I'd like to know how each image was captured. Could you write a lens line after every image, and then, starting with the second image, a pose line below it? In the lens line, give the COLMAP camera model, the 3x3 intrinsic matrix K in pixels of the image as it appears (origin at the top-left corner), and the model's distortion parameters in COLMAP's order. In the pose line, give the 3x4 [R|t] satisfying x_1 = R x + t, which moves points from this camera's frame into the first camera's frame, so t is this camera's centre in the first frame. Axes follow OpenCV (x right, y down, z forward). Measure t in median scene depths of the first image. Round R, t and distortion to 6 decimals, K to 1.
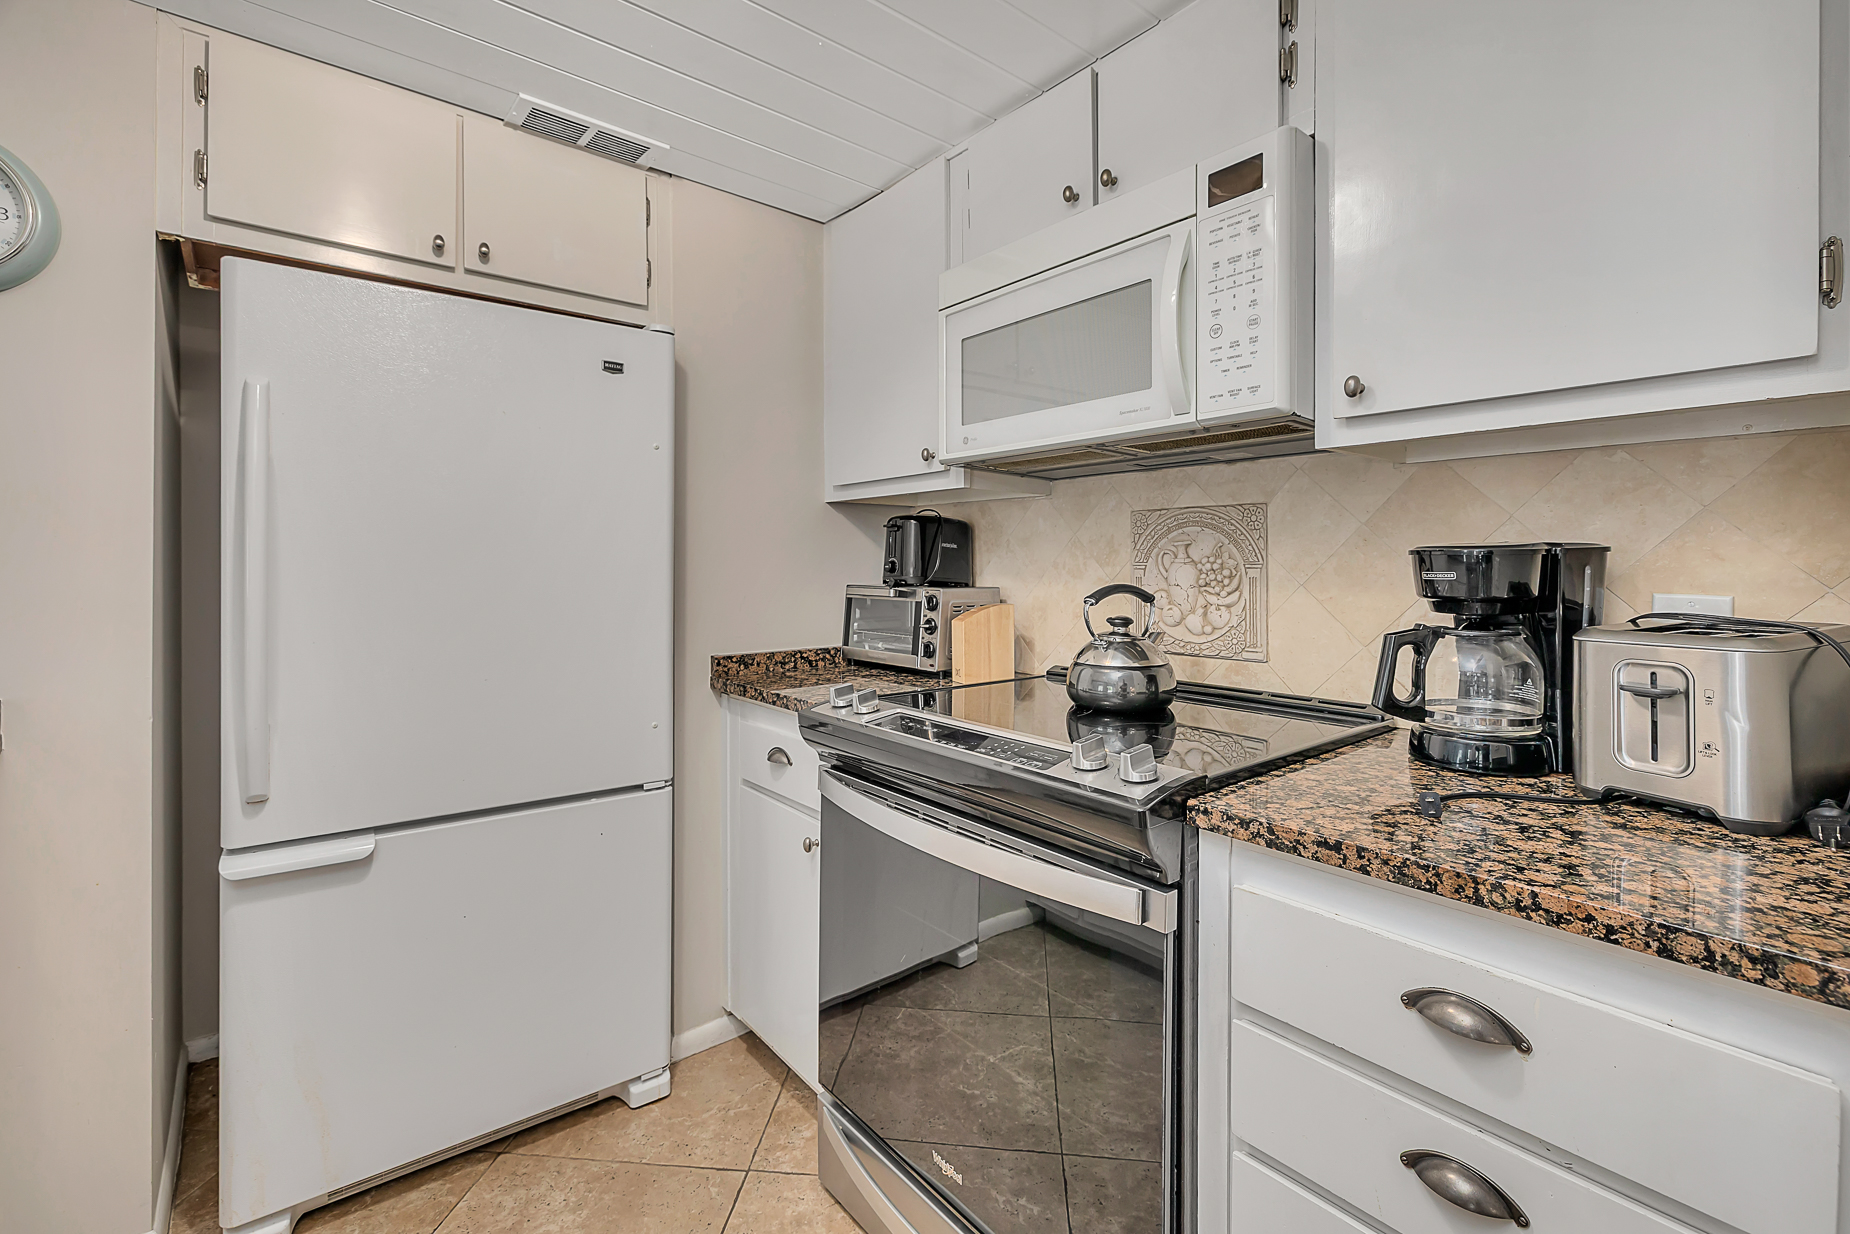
lens RADIAL K [[809.9, 0, 918.2], [0, 809.9, 570.3], [0, 0, 1]] dist [-0.001045, 0.000430]
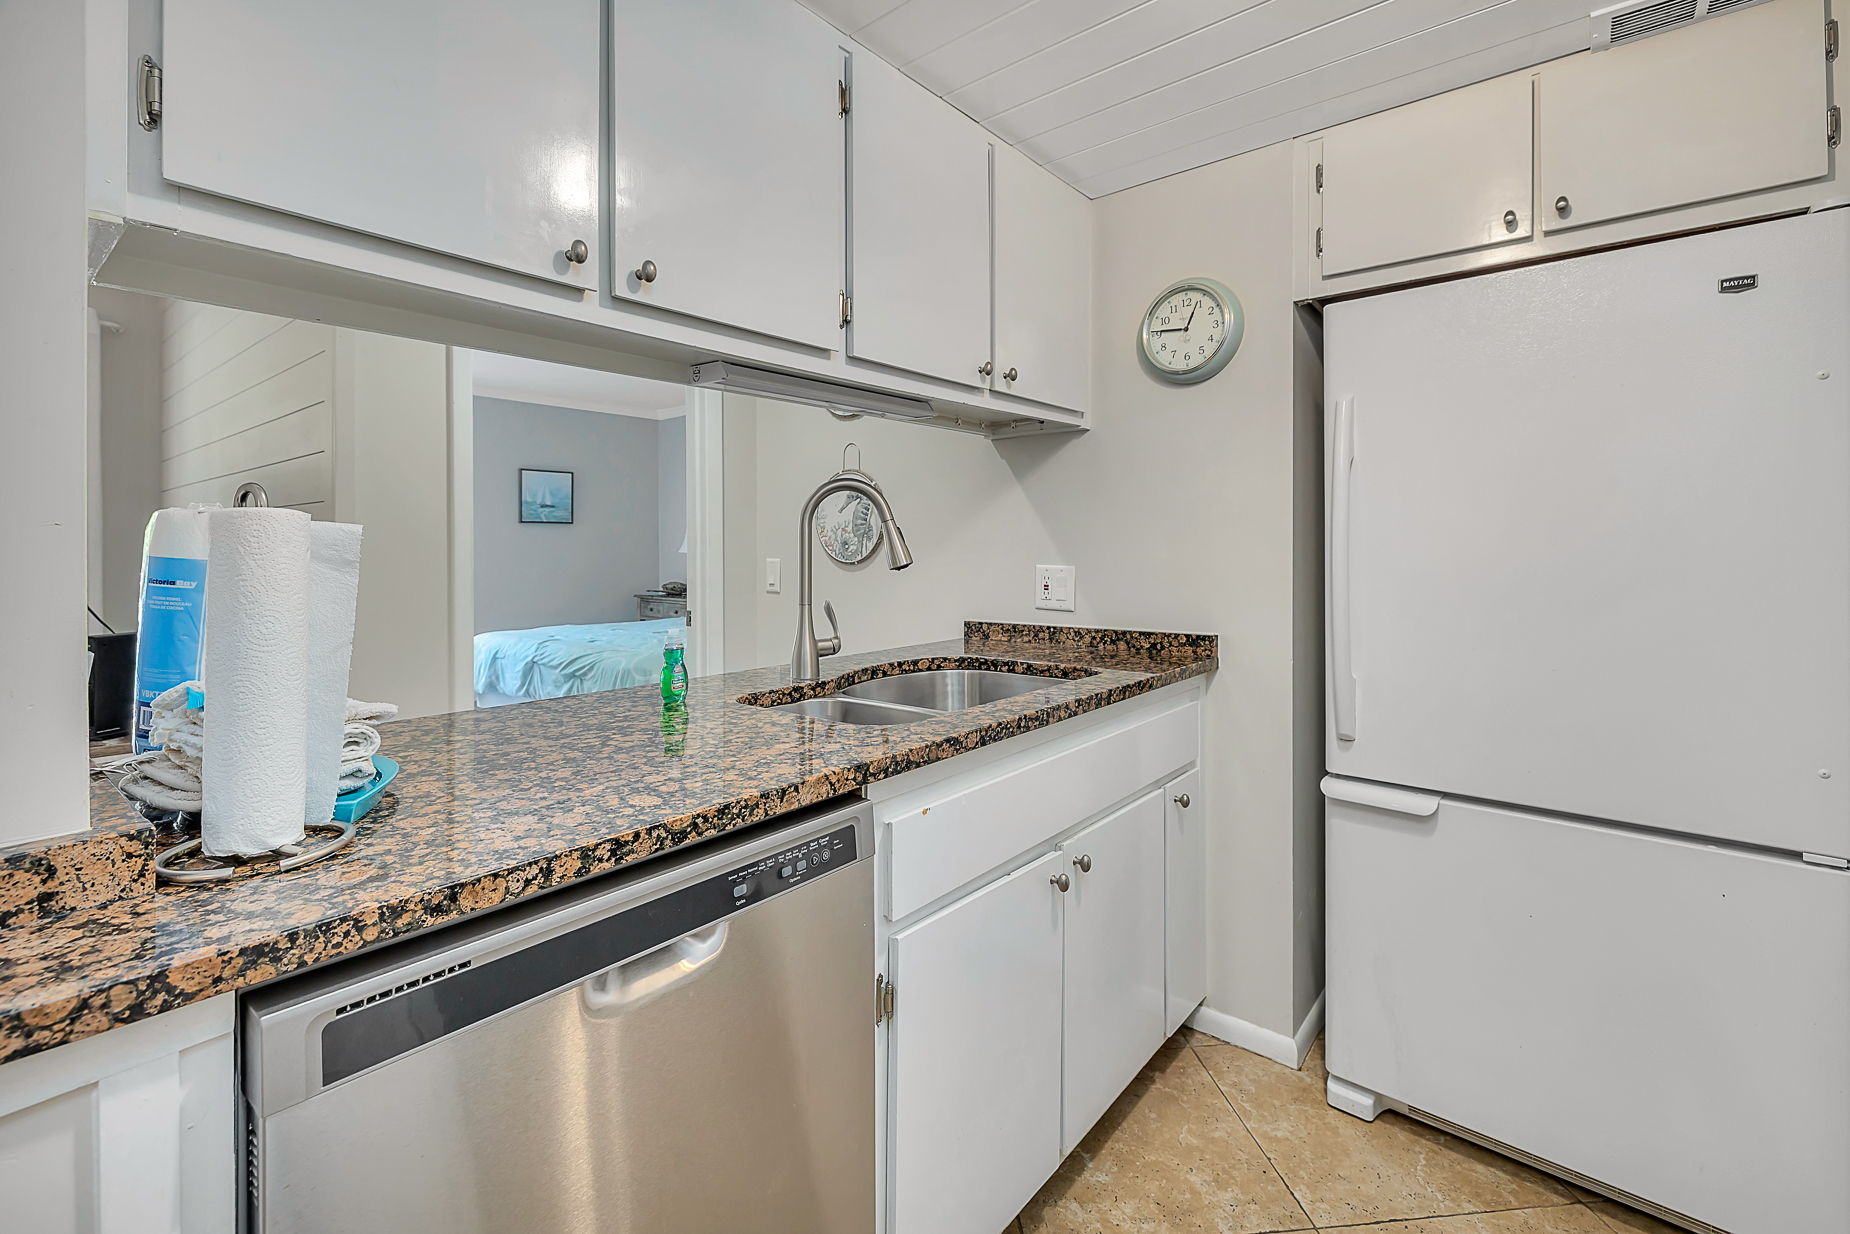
lens RADIAL K [[809.9, 0, 926.8], [0, 809.9, 548.4], [0, 0, 1]] dist [-0.001045, 0.000430]
pose [[0.195687, -0.003008, -0.980662, 0.238709], [-0.002557, 0.999990, -0.003577, 0.001059], [0.980663, 0.003208, 0.195677, 0.119240]]
